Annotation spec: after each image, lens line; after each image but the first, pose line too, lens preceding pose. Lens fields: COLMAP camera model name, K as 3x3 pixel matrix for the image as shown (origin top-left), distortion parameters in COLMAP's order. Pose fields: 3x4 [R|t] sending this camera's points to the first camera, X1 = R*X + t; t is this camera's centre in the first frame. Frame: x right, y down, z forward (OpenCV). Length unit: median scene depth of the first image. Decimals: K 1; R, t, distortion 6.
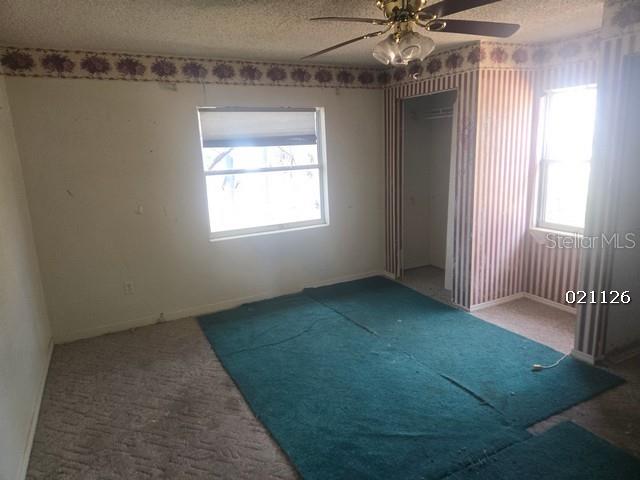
lens RADIAL K [[432.1, 0, 320.0], [0, 432.1, 240.0], [0, 0, 1]] dist [0.003620, -0.003735]
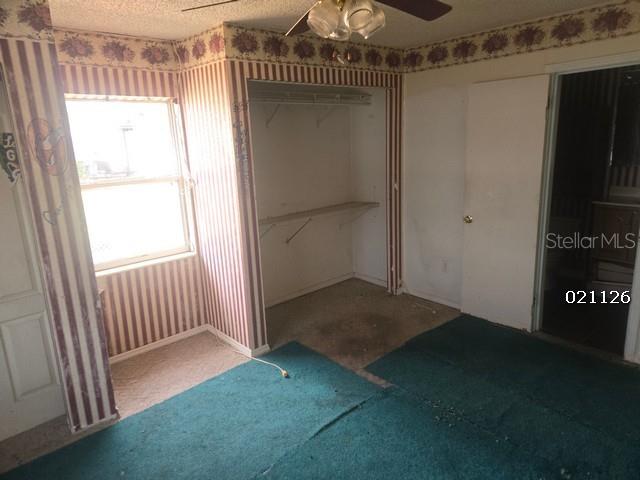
lens RADIAL K [[432.1, 0, 320.0], [0, 432.1, 240.0], [0, 0, 1]] dist [0.003620, -0.003735]
pose [[-0.262949, -0.171431, 0.949458, -0.361118], [0.270260, 0.931603, 0.243054, -0.186417], [-0.926184, 0.320511, -0.198633, 0.880442]]
